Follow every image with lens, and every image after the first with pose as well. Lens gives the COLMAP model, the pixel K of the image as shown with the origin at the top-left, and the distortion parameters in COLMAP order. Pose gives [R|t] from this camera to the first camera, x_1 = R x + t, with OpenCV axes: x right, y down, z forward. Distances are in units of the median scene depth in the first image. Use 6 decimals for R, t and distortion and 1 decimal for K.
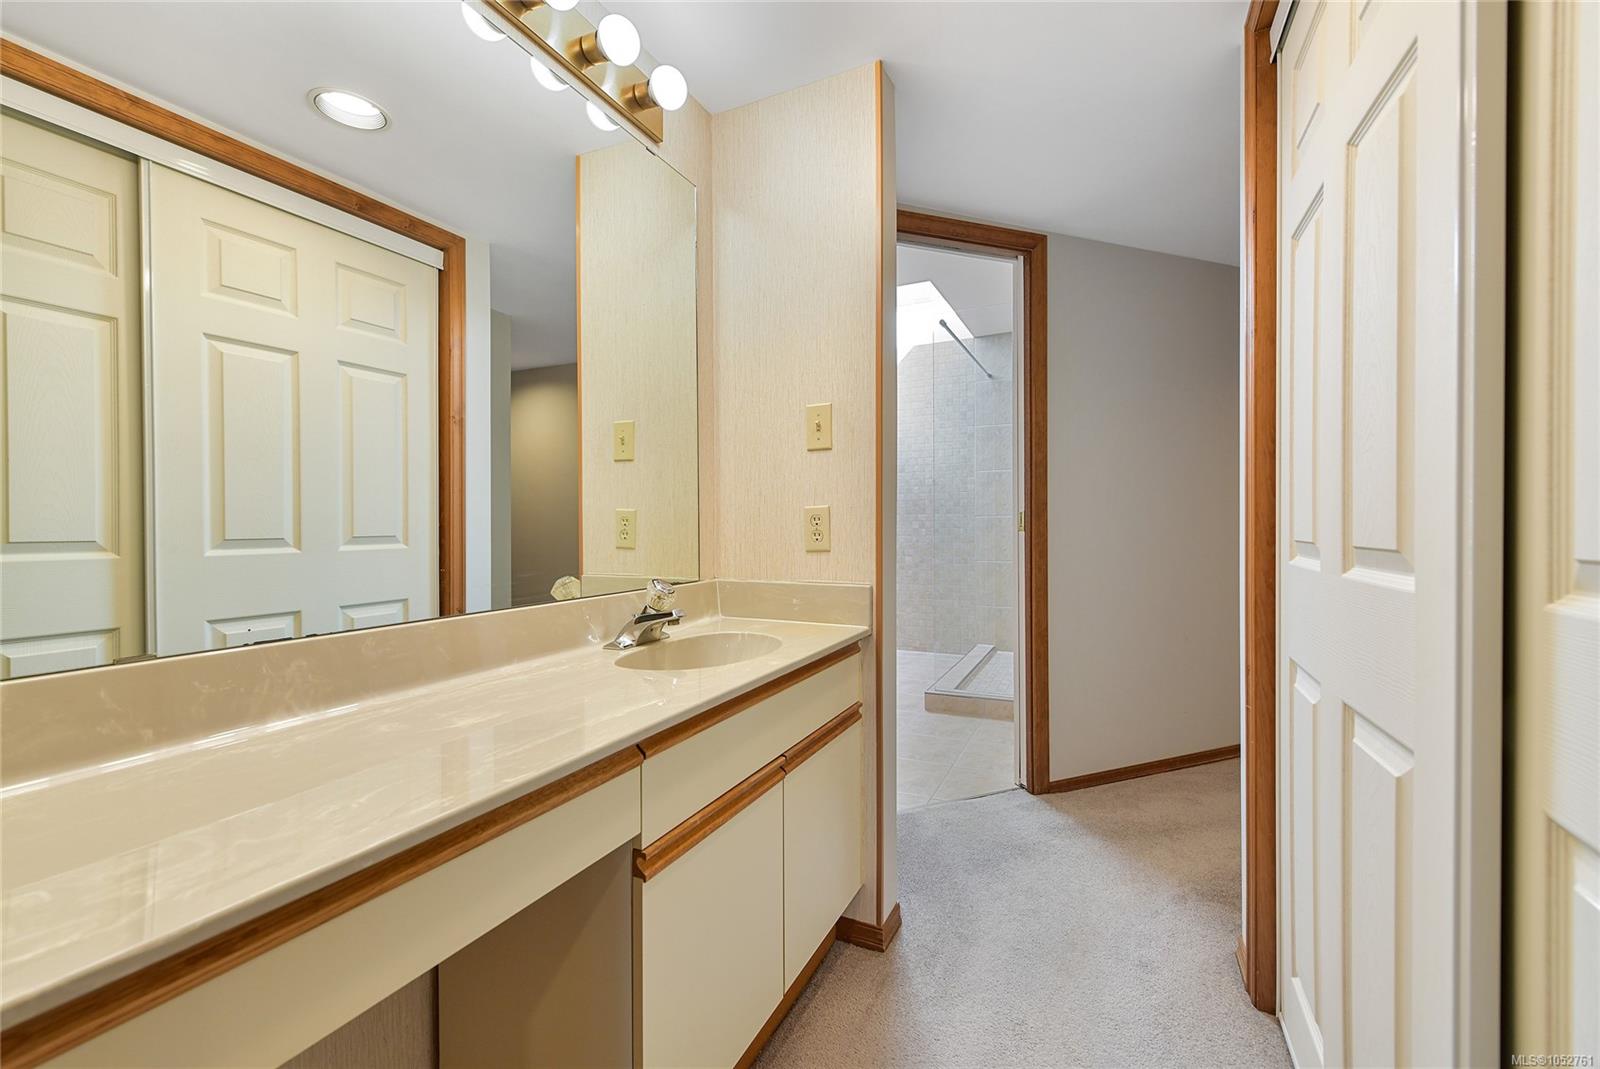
lens RADIAL K [[642.6, 0, 810.7], [0, 642.6, 530.5], [0, 0, 1]] dist [-0.001865, -0.001067]
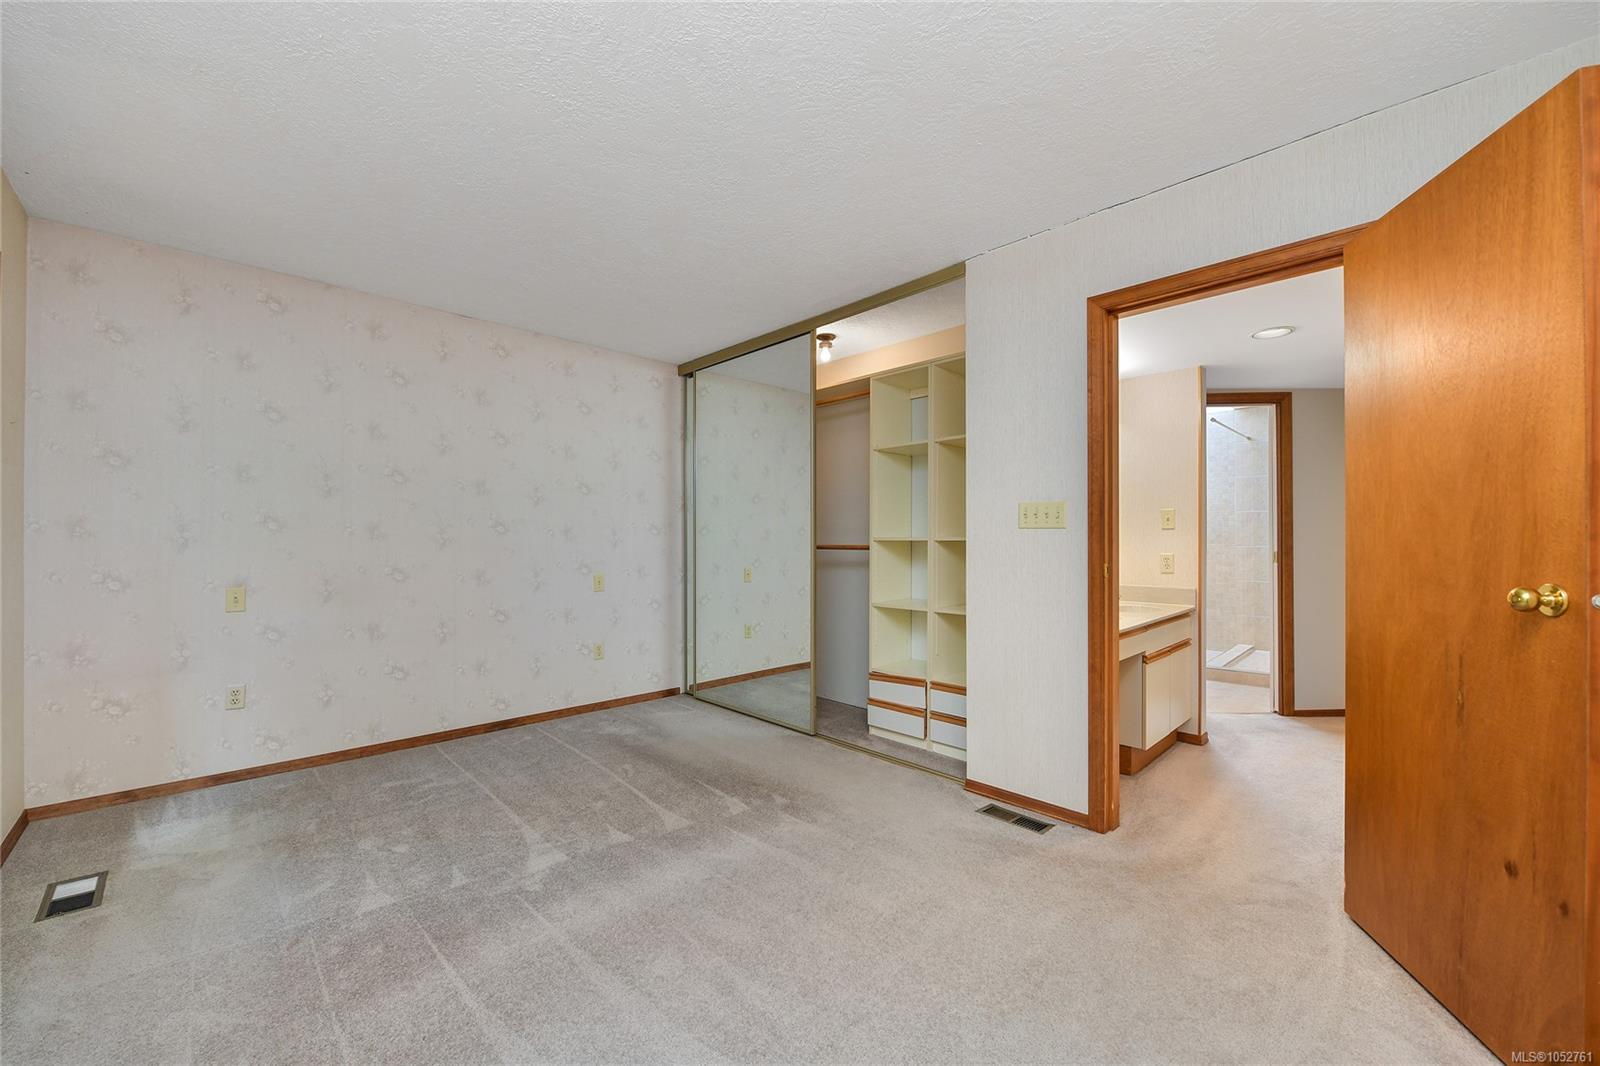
lens RADIAL K [[642.6, 0, 783.0], [0, 642.6, 533.8], [0, 0, 1]] dist [-0.001865, -0.001067]
pose [[0.940313, 0.003207, -0.340296, -0.338320], [-0.008146, 0.999881, -0.013087, -0.045430], [0.340214, 0.015078, 0.940227, -1.105454]]
